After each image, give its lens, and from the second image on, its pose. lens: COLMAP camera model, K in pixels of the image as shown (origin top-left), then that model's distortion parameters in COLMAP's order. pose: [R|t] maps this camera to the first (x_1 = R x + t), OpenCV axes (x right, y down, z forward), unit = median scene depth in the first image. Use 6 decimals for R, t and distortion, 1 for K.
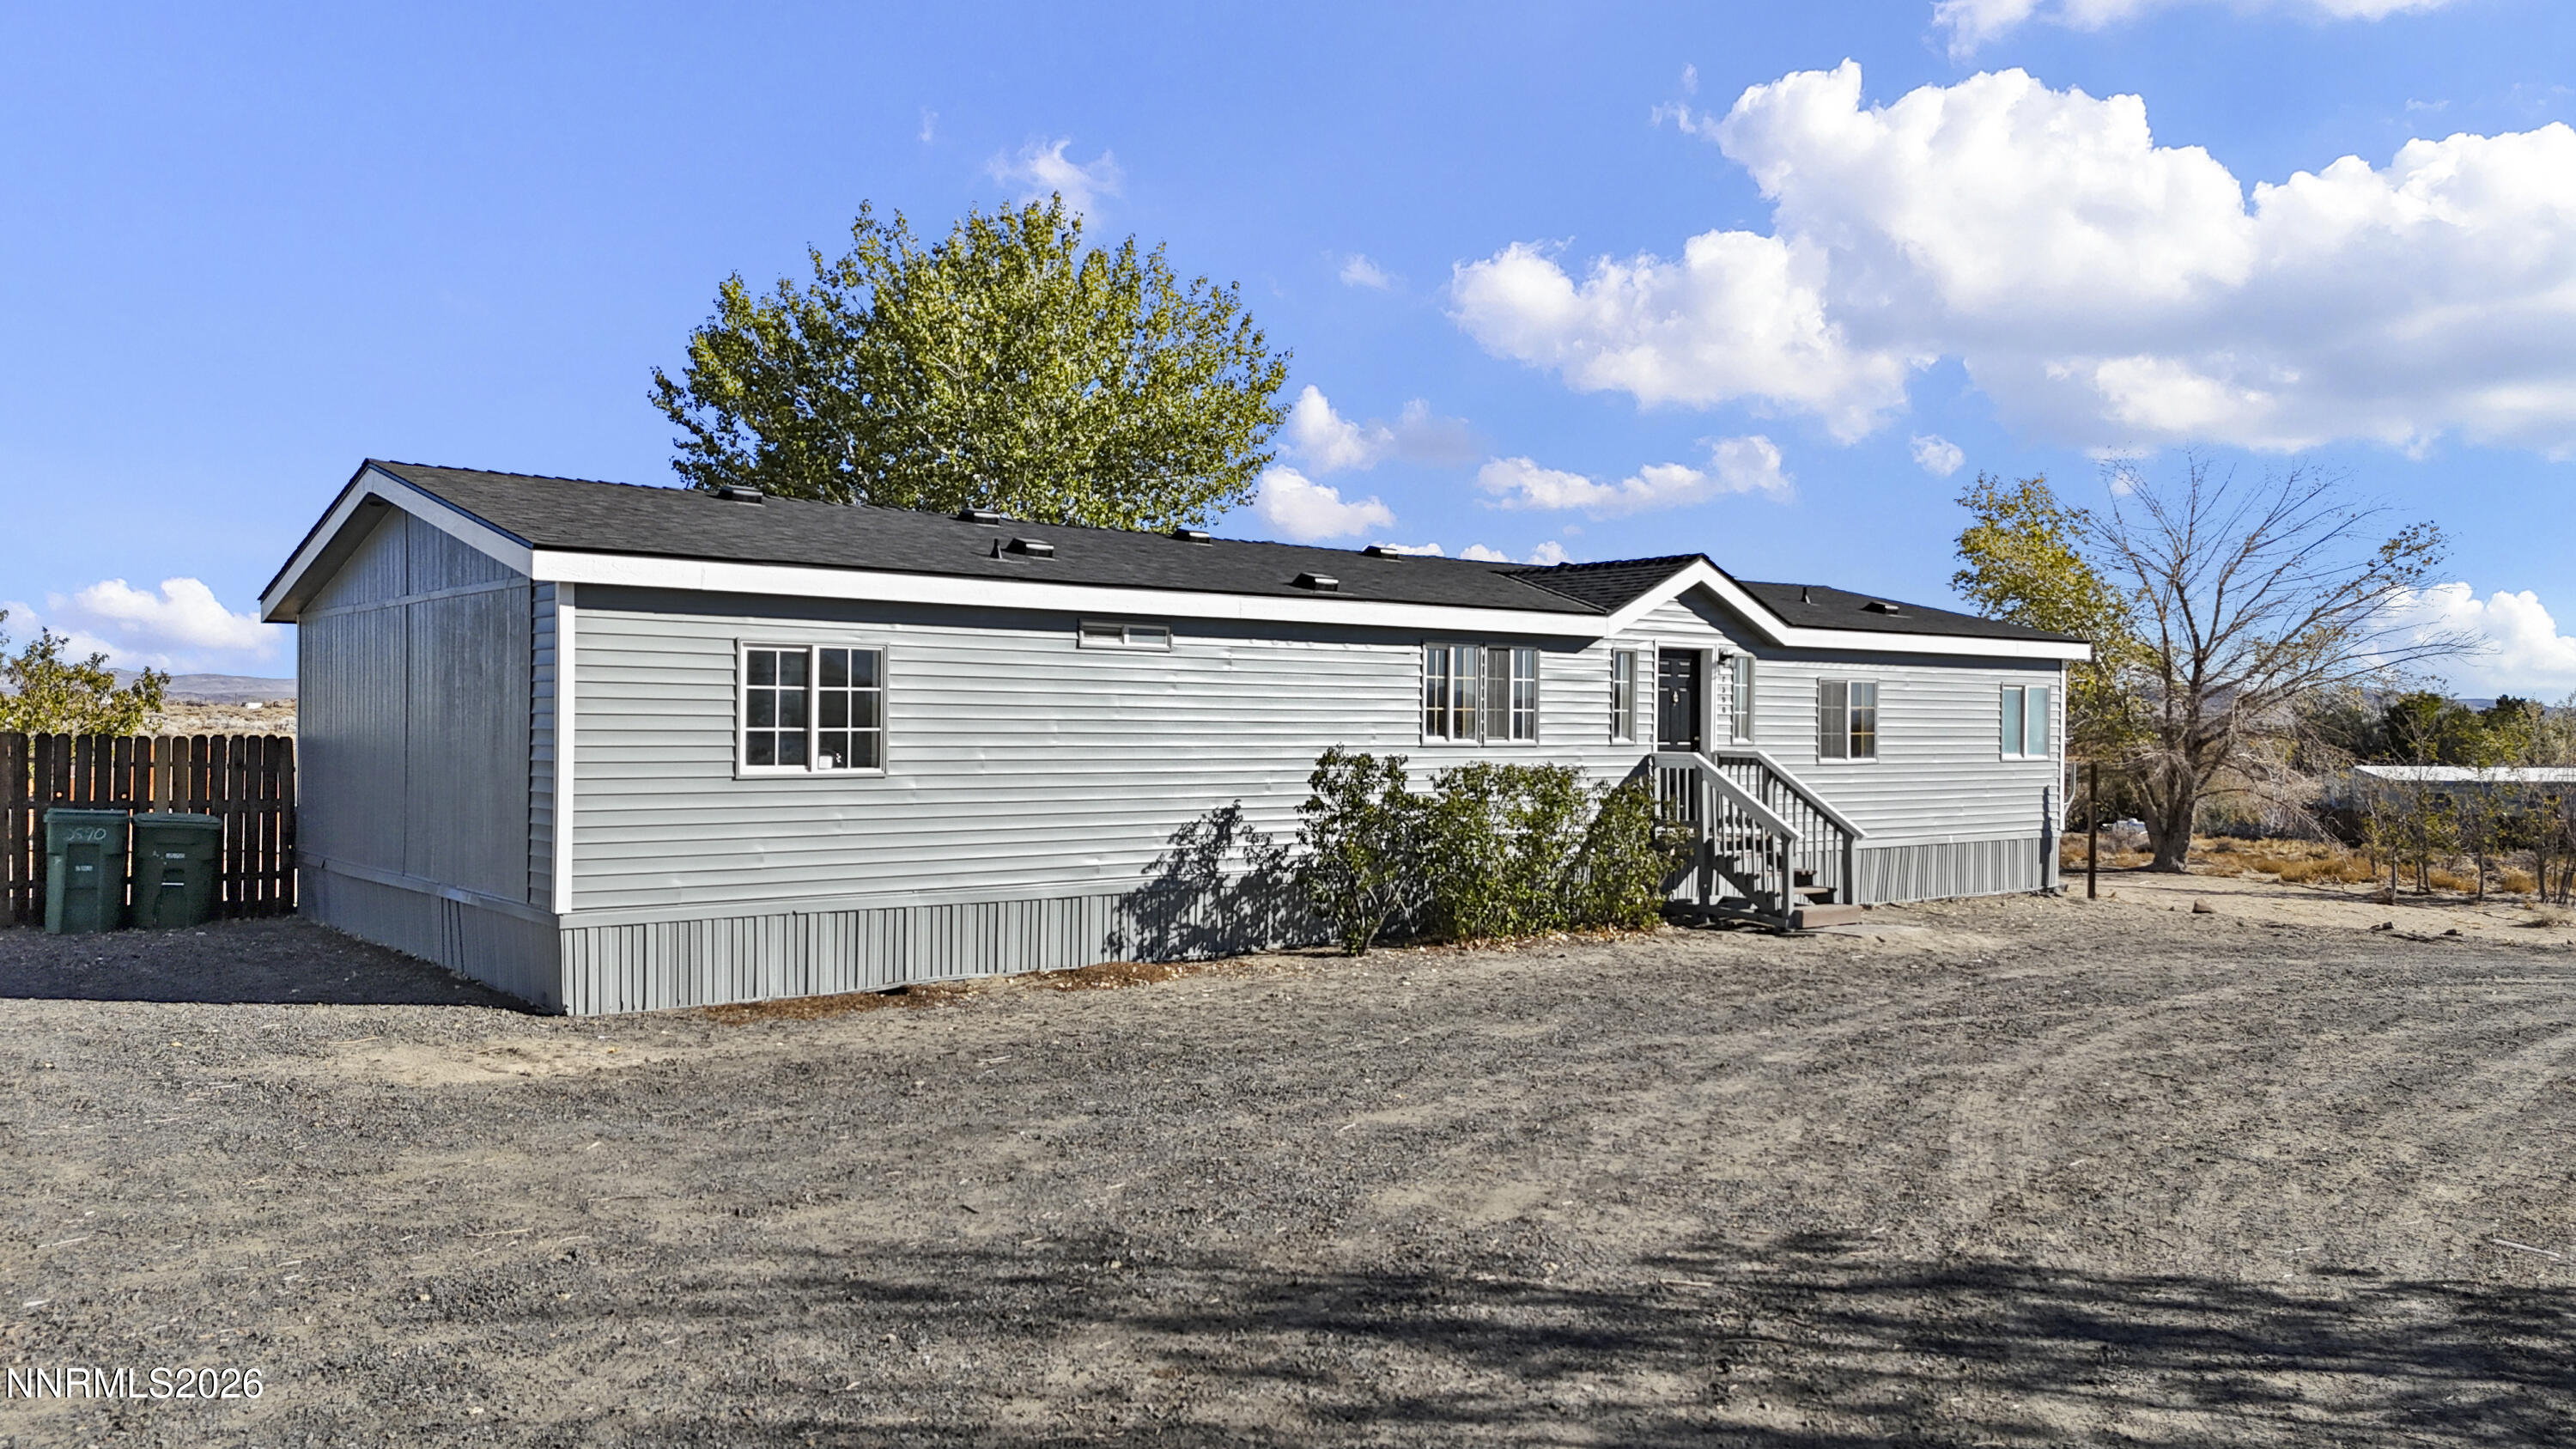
lens RADIAL K [[1873.1, 0, 1288.0], [0, 1873.1, 724.5], [0, 0, 1]] dist [0.117337, -0.160508]
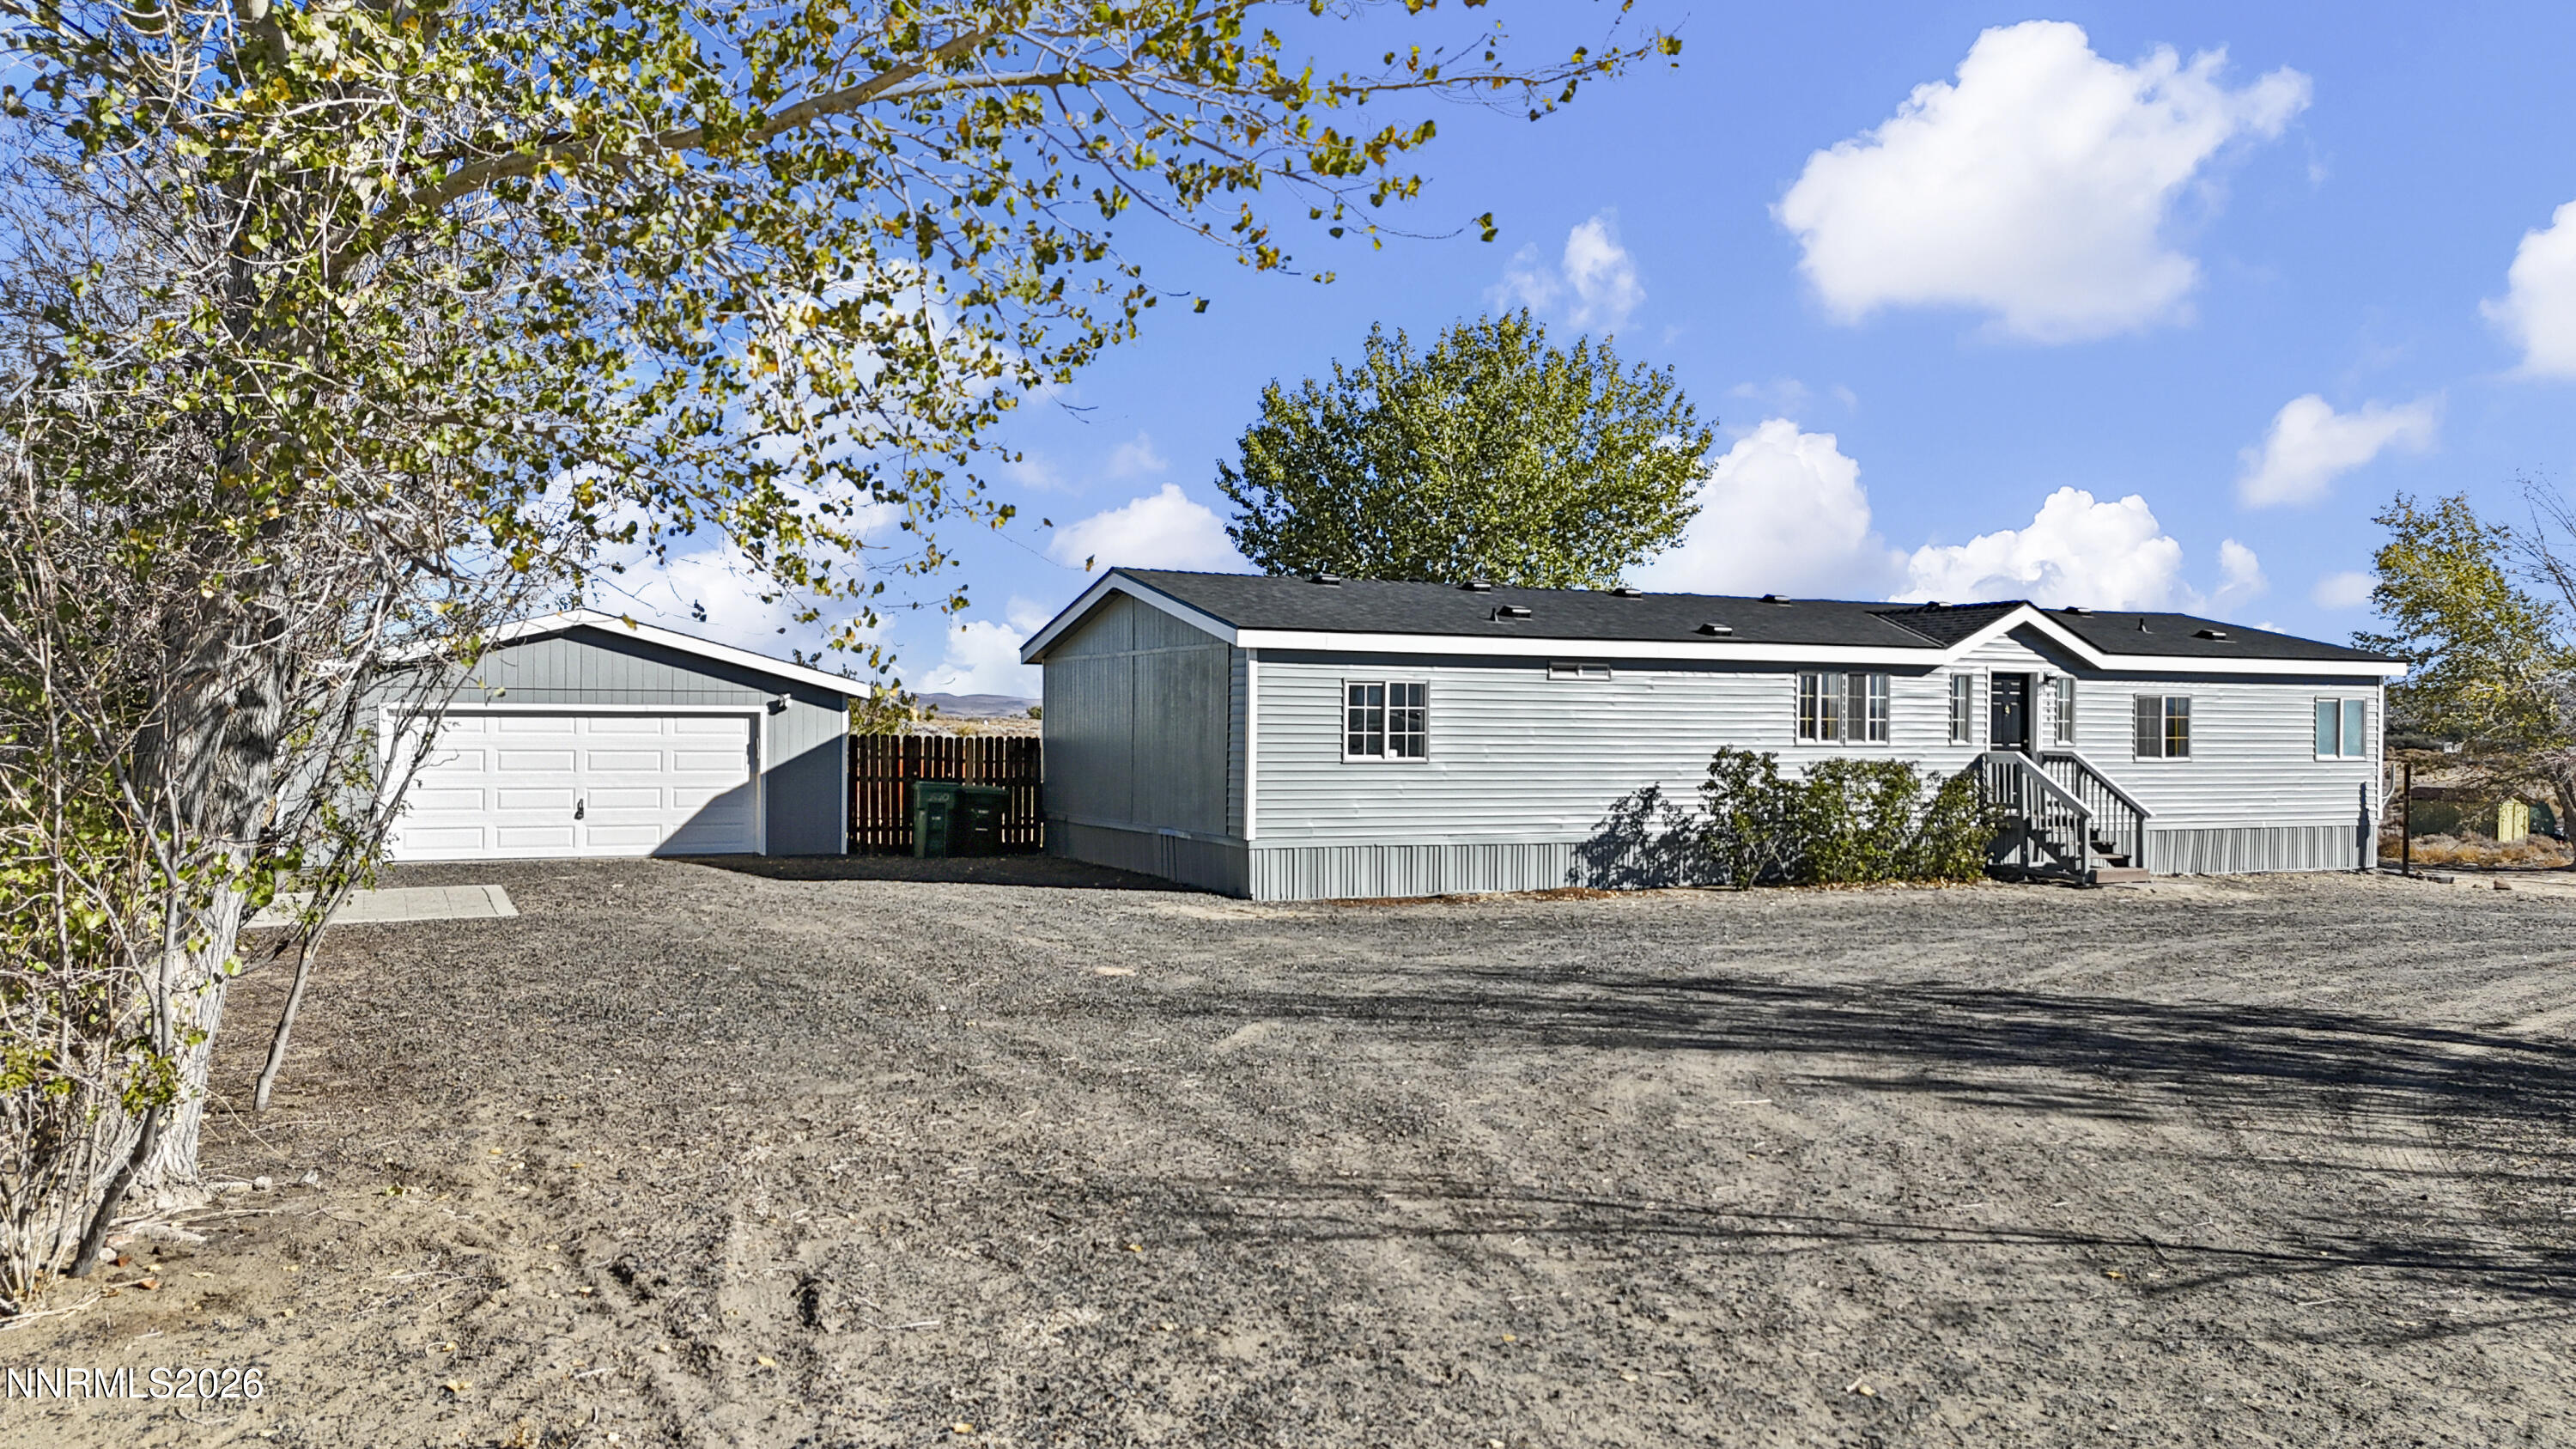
lens RADIAL K [[1873.1, 0, 1288.0], [0, 1873.1, 724.5], [0, 0, 1]] dist [0.117337, -0.160508]
pose [[0.972088, -0.000128, -0.234619, 0.032204], [-0.000580, 0.999995, -0.002950, 0.000027], [0.234618, 0.003004, 0.972083, -0.428777]]
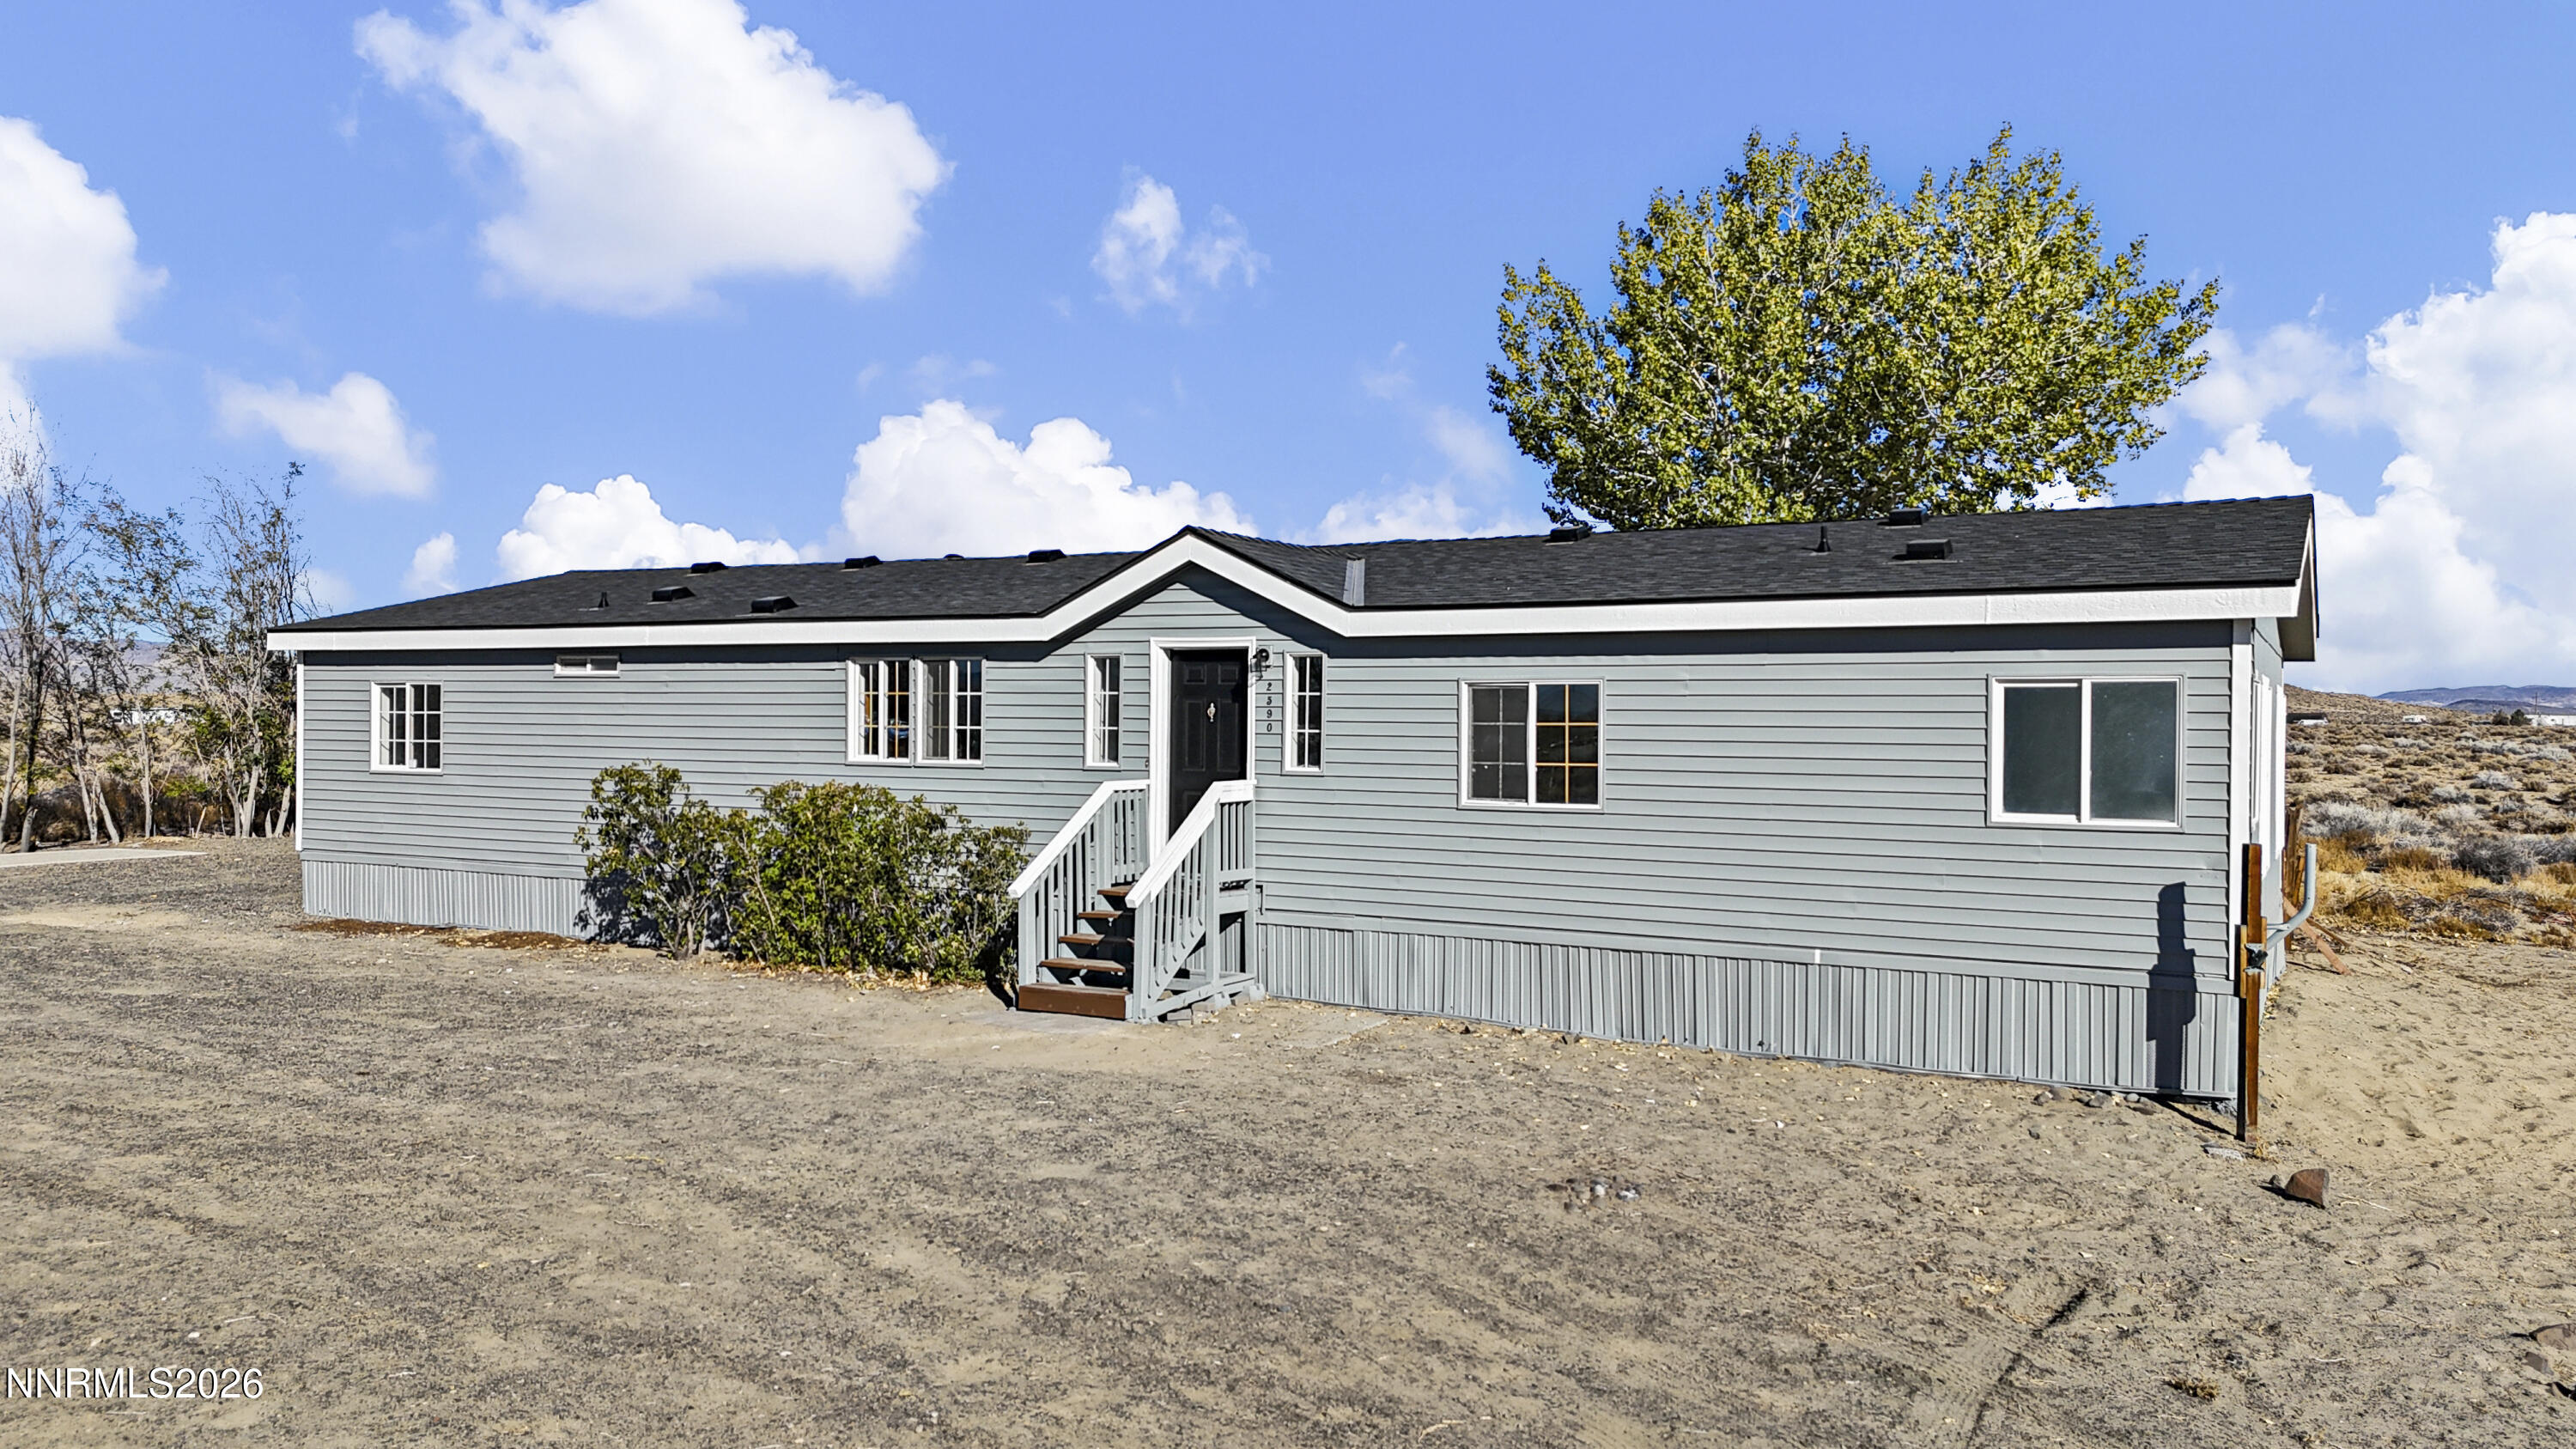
lens RADIAL K [[1873.1, 0, 1288.0], [0, 1873.1, 724.5], [0, 0, 1]] dist [0.117337, -0.160508]
pose [[0.373949, -0.013401, -0.927353, 1.011222], [-0.016543, 0.999640, -0.021116, 0.007486], [0.927302, 0.023237, 0.373592, 0.800237]]
